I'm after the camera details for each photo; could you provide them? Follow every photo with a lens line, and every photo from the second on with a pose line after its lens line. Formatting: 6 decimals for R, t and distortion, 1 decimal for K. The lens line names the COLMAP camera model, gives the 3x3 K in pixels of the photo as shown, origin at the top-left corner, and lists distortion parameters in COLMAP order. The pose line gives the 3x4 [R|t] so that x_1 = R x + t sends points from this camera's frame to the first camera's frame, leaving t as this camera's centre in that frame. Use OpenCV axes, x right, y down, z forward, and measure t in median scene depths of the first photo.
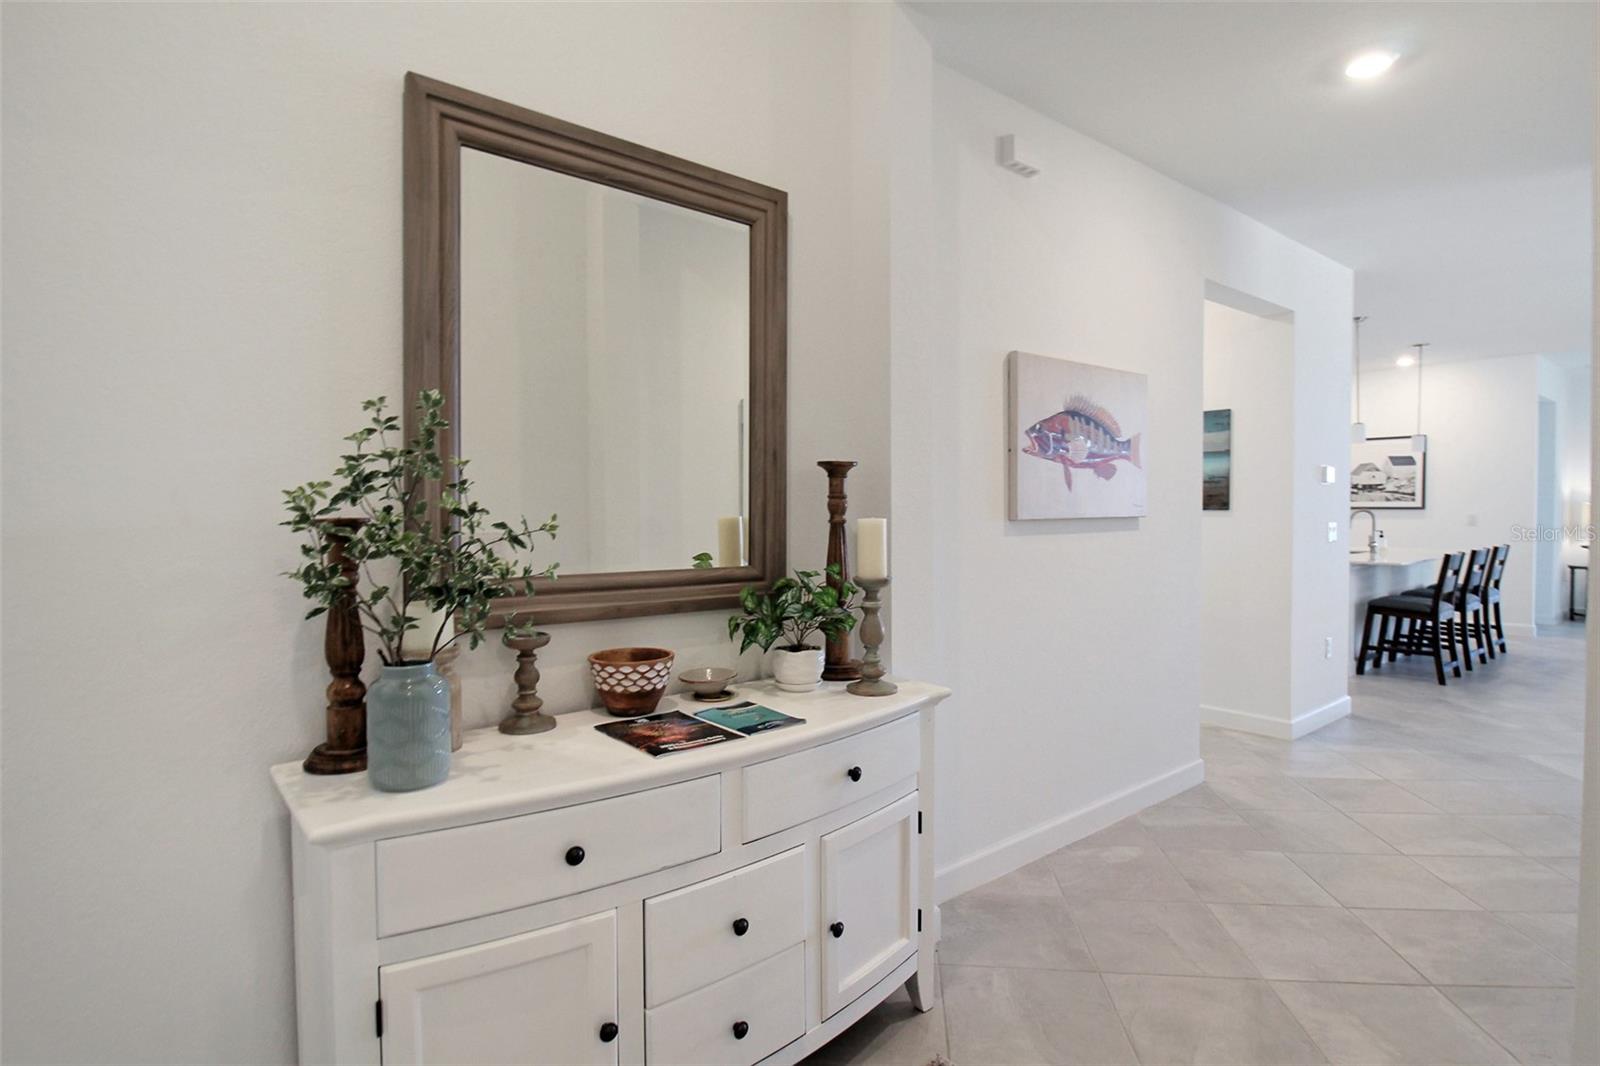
lens RADIAL K [[827.0, 0, 807.6], [0, 827.0, 530.3], [0, 0, 1]] dist [0.004505, -0.015603]
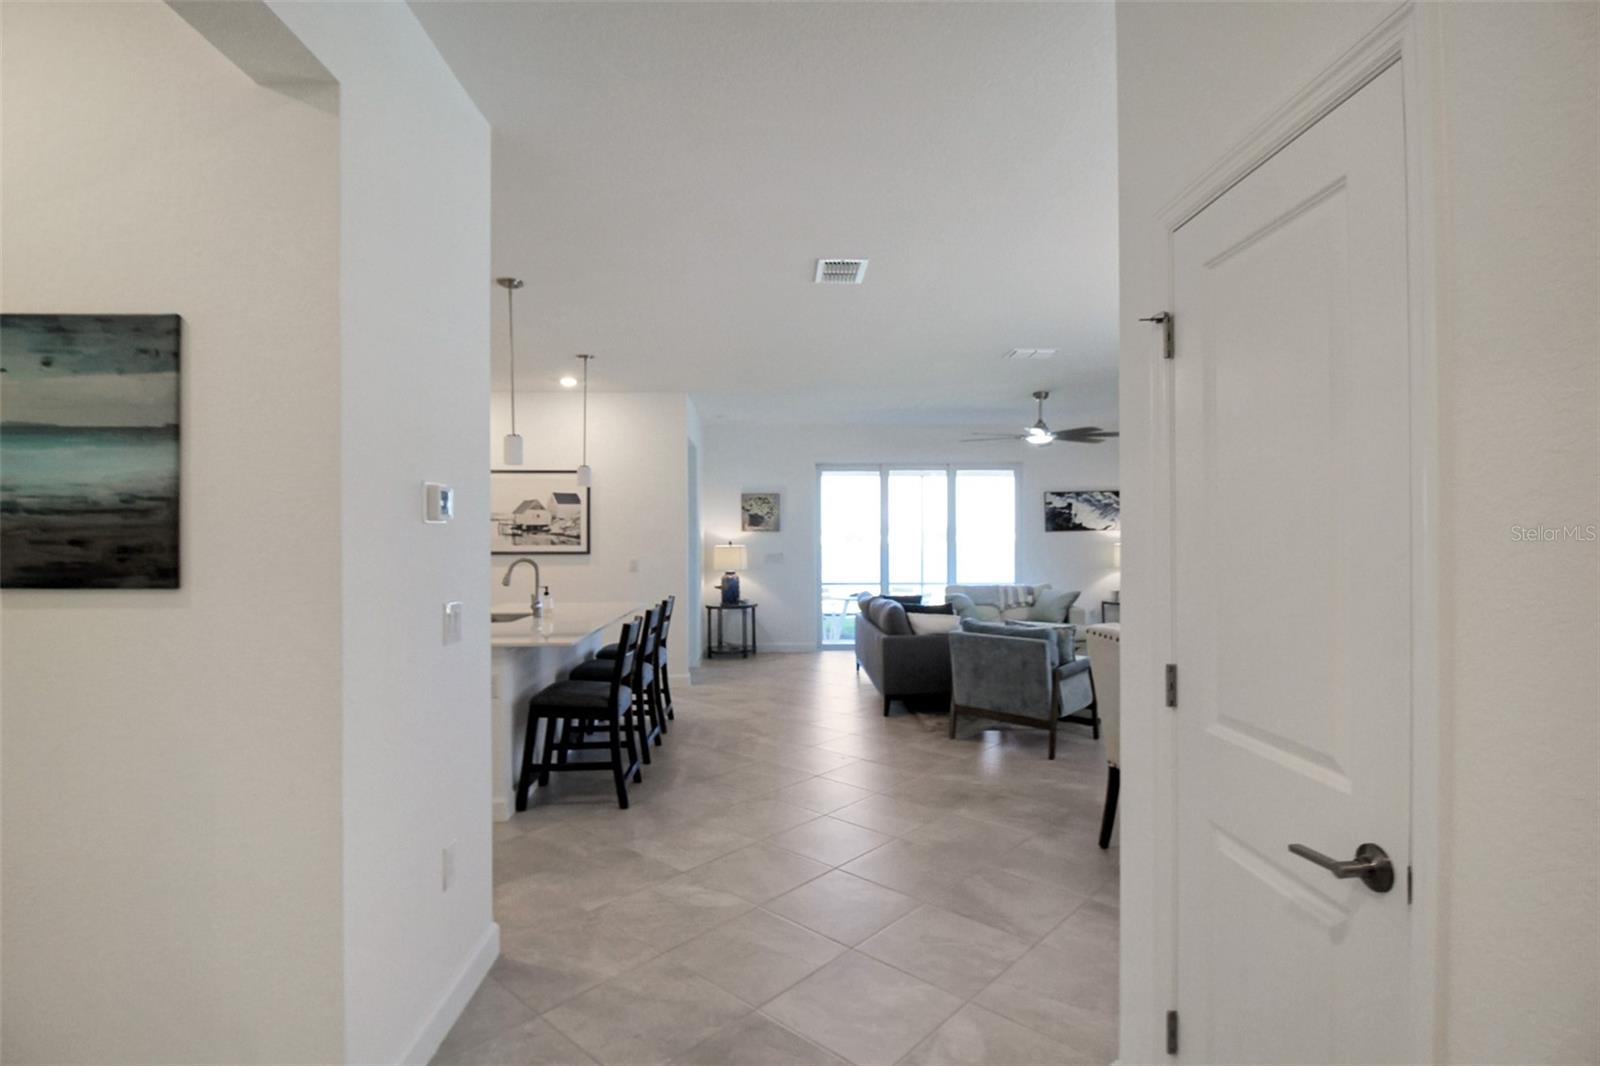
lens RADIAL K [[774.8, 0, 797.1], [0, 774.8, 535.9], [0, 0, 1]] dist [-0.007541, -0.004774]
pose [[0.609175, 0.005964, 0.793013, 0.316136], [0.024650, 0.999346, -0.026451, -0.024656], [-0.792652, 0.035661, 0.608630, 0.446674]]
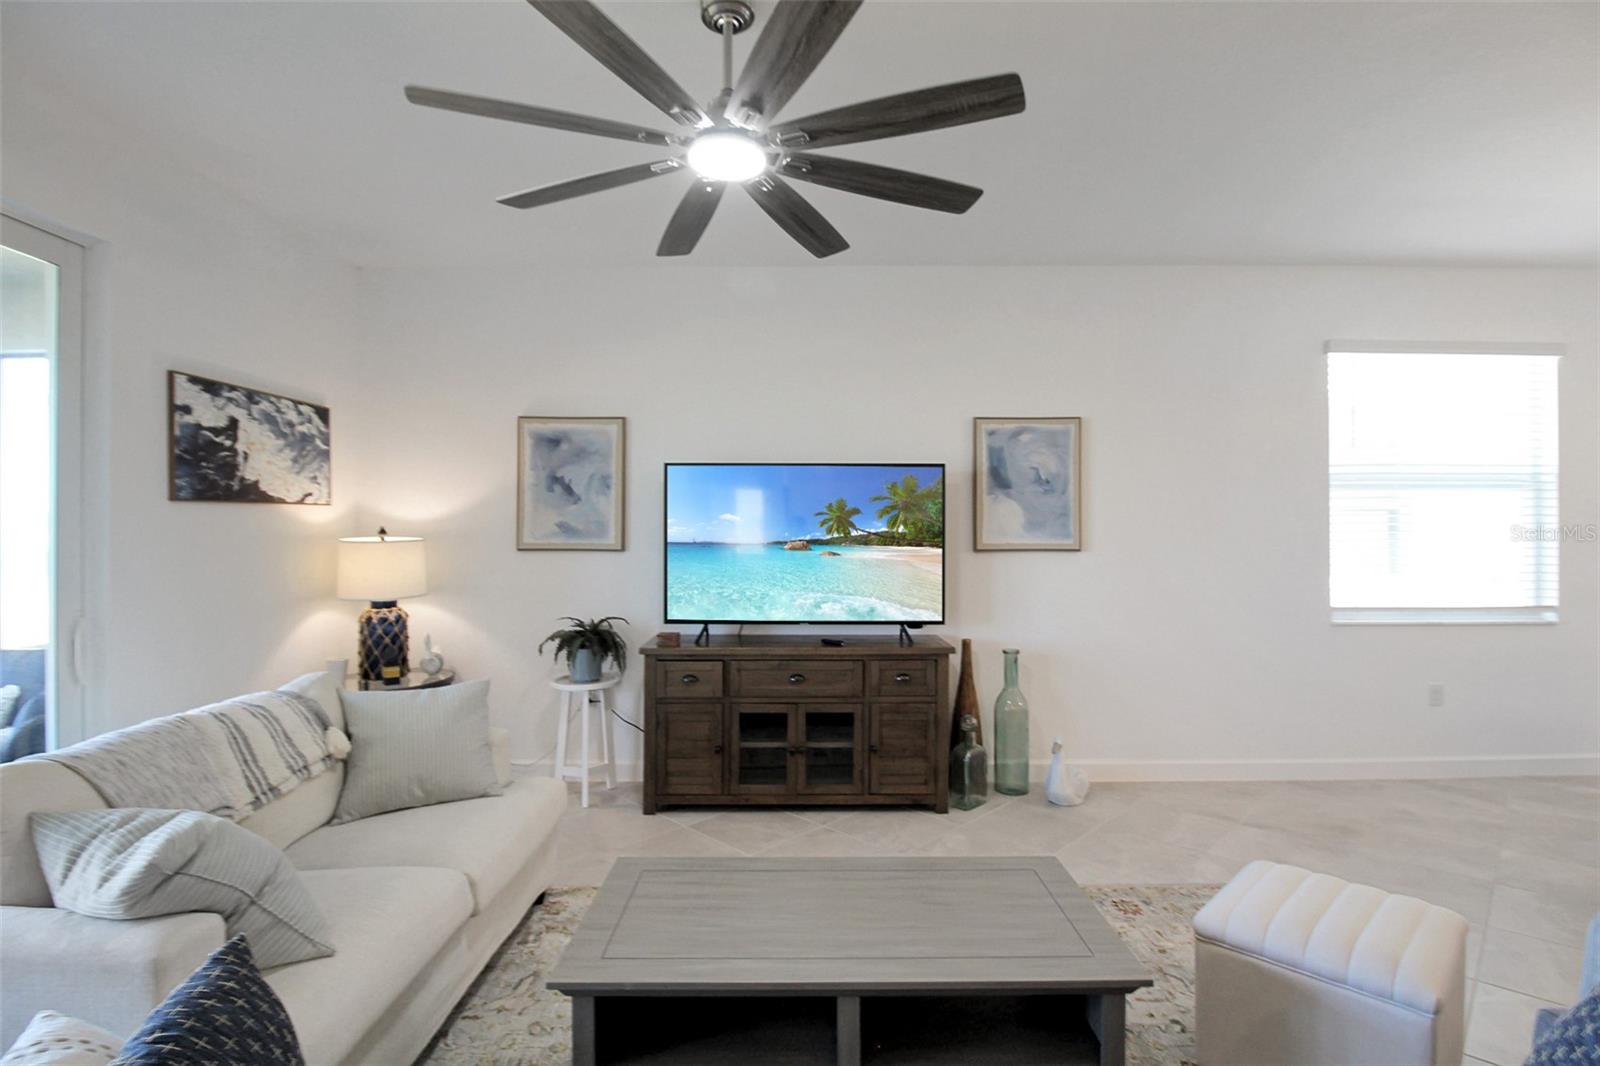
lens RADIAL K [[774.8, 0, 799.8], [0, 774.8, 530.2], [0, 0, 1]] dist [-0.007541, -0.004774]
pose [[-0.770277, 0.008724, 0.637650, 1.247974], [0.024531, 0.999572, 0.015958, -0.042321], [-0.637237, 0.027934, -0.770161, 1.104308]]
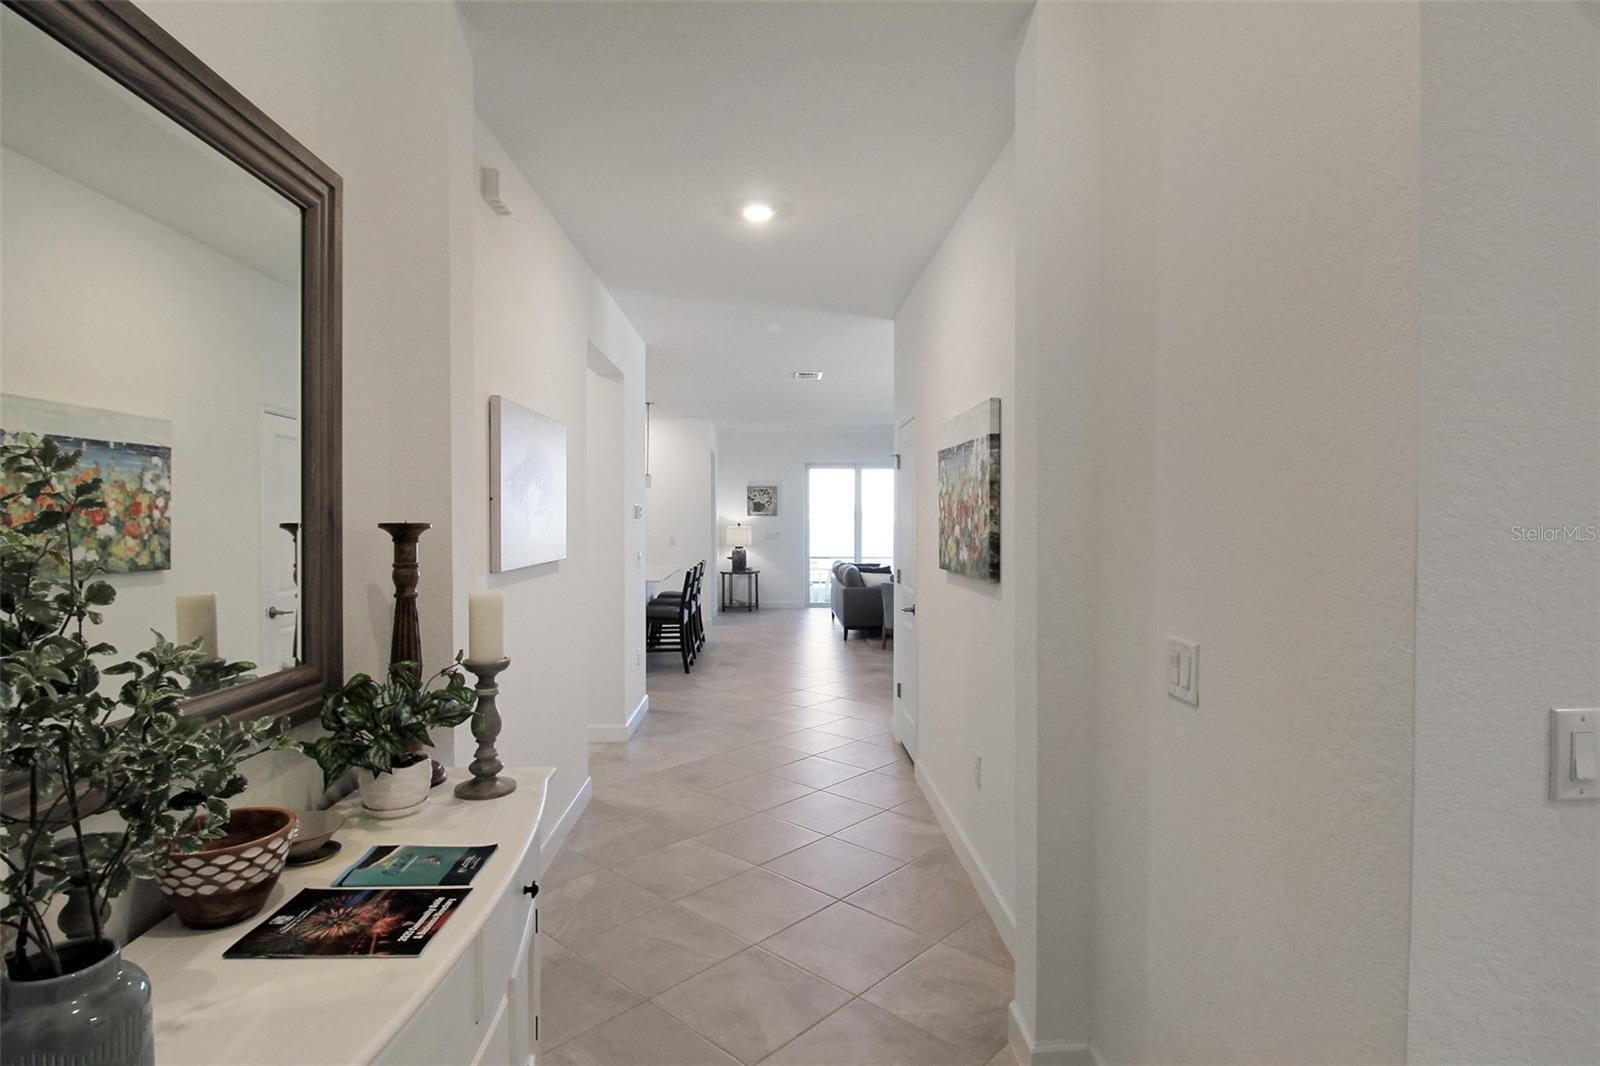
lens RADIAL K [[827.0, 0, 799.6], [0, 827.0, 532.6], [0, 0, 1]] dist [0.004505, -0.015603]
pose [[0.608708, -0.010073, 0.793330, -0.138034], [0.021042, 0.999773, -0.003452, -0.022849], [-0.793115, 0.018794, 0.608782, 0.068610]]
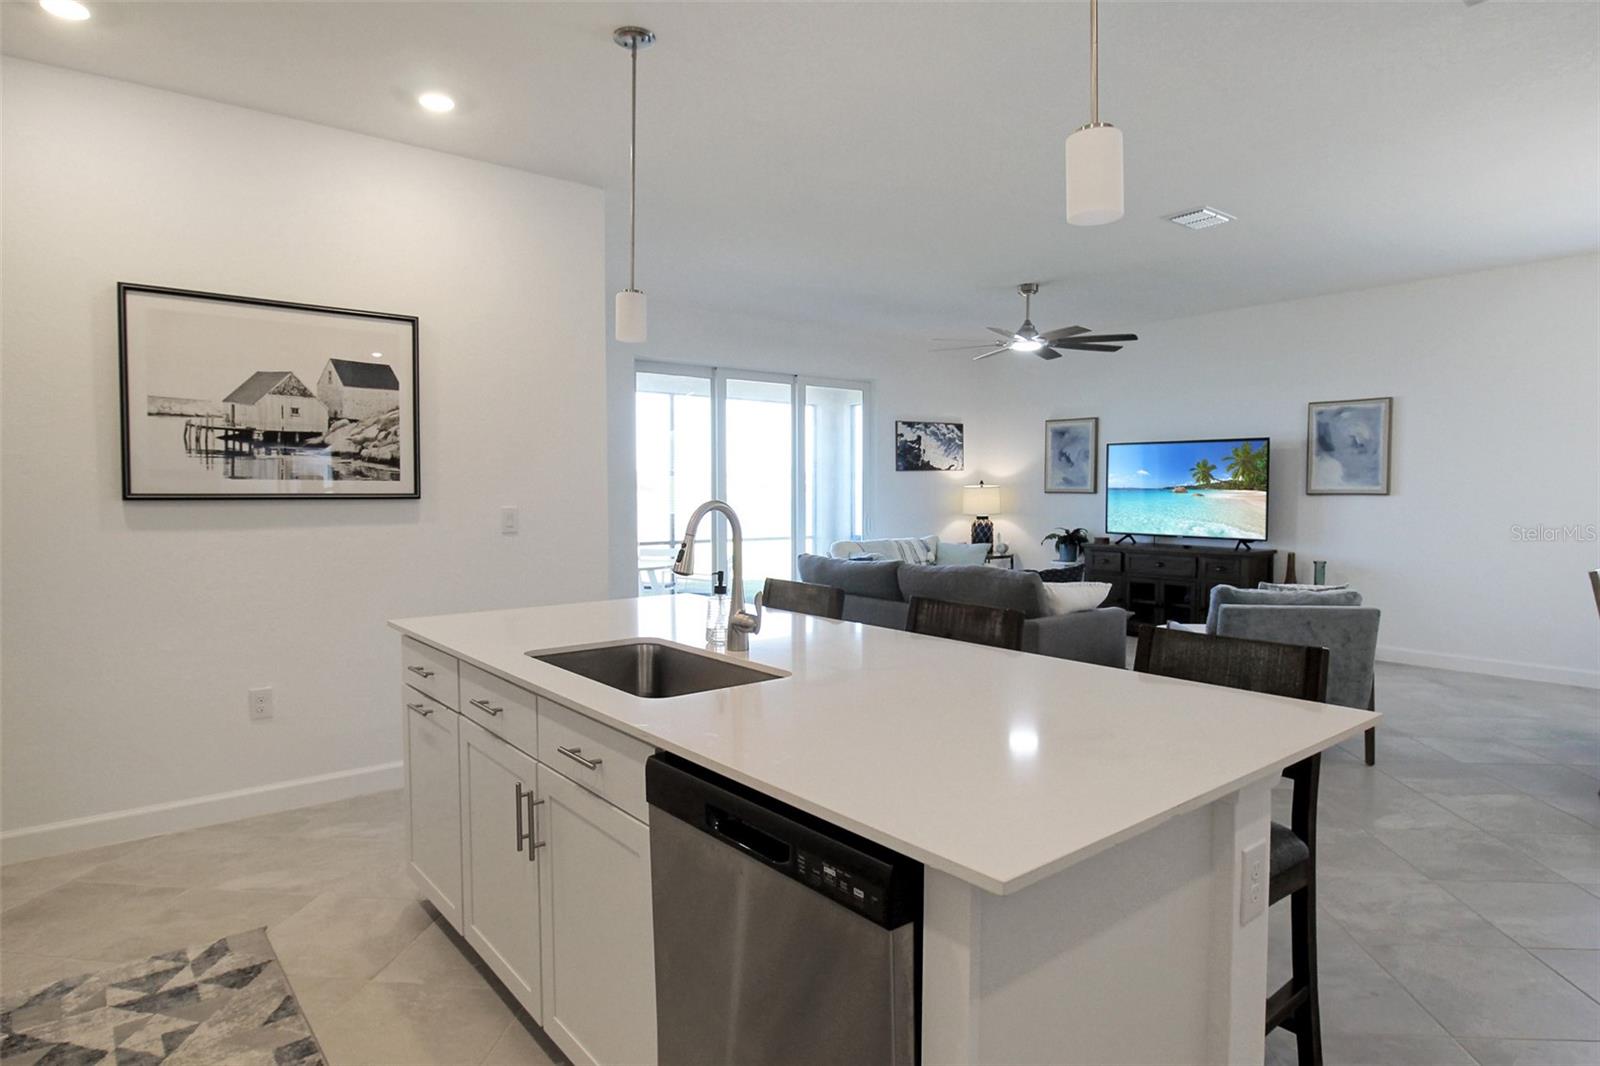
lens RADIAL K [[892.3, 0, 800.4], [0, 892.3, 534.4], [0, 0, 1]] dist [0.001619, -0.004213]
pose [[0.013508, -0.046359, 0.998833, 0.424752], [0.031303, 0.998455, 0.045918, -0.031462], [-0.999419, 0.030646, 0.014939, 1.122177]]
